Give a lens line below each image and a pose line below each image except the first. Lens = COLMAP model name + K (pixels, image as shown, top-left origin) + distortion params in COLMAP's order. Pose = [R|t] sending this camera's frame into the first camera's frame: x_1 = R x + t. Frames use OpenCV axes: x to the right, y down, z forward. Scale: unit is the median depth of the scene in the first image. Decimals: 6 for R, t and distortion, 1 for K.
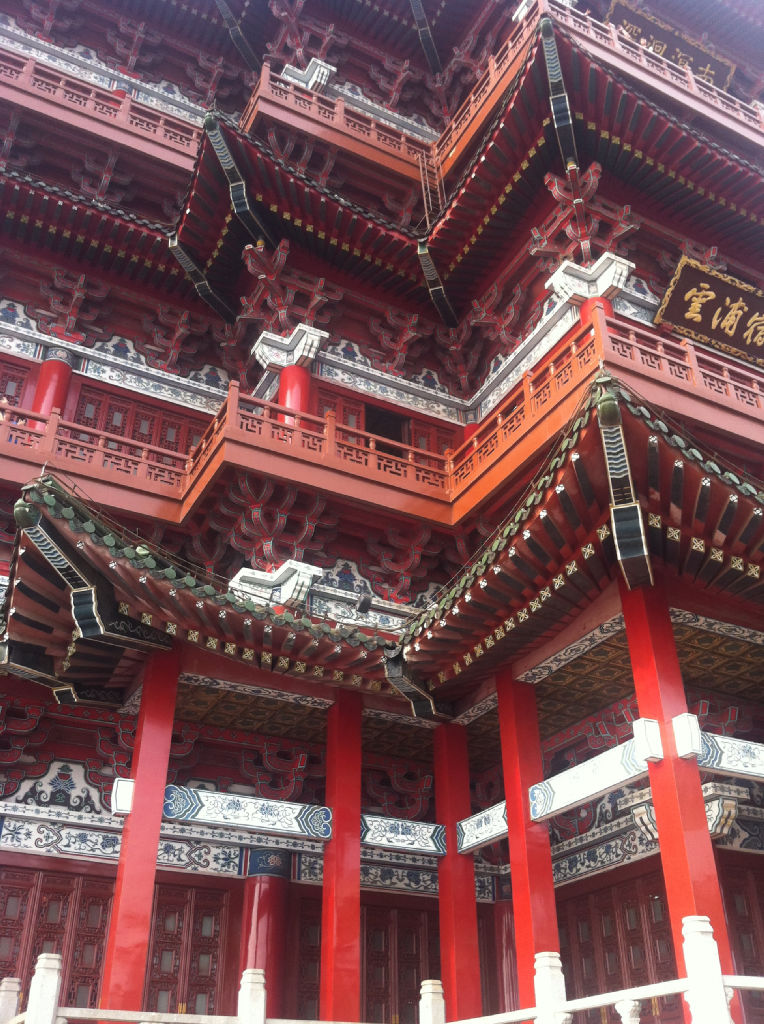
lens RADIAL K [[1016.1, 0, 382.0], [0, 1016.1, 512.0], [0, 0, 1]] dist [0.042853, -0.018685]
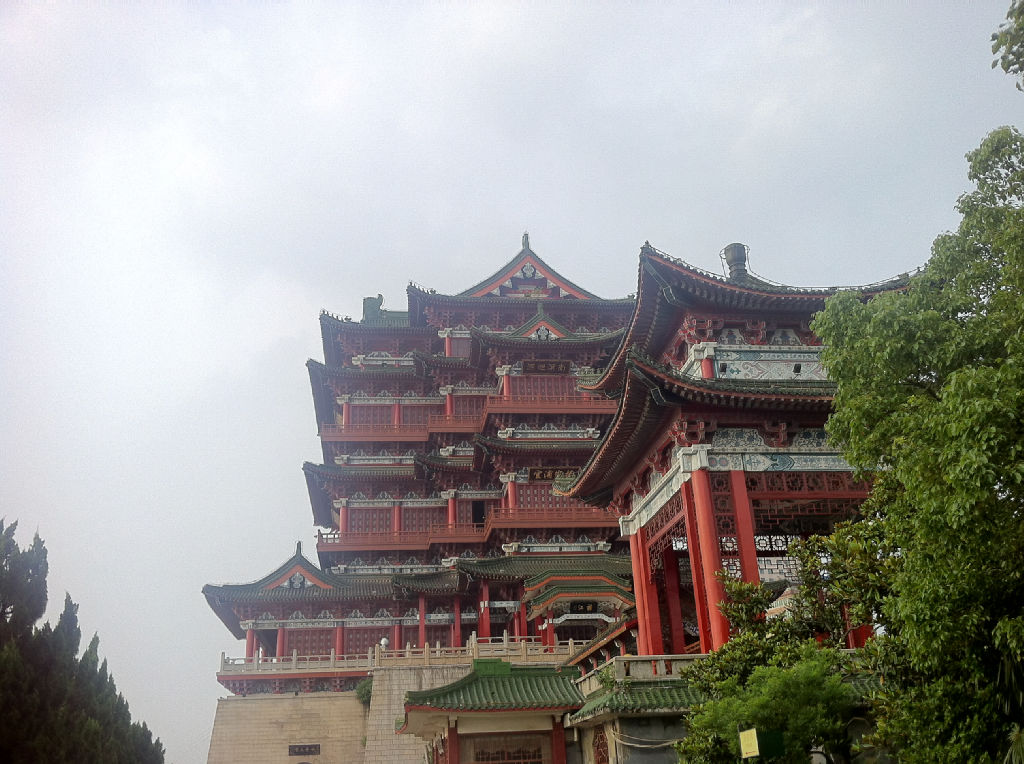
lens RADIAL K [[1016.1, 0, 512.0], [0, 1016.1, 382.0], [0, 0, 1]] dist [0.042853, -0.018685]
pose [[0.935893, -0.175904, -0.305224, 2.098859], [0.224841, 0.965258, 0.133129, -1.552316], [0.271202, -0.193221, 0.942929, -3.803681]]
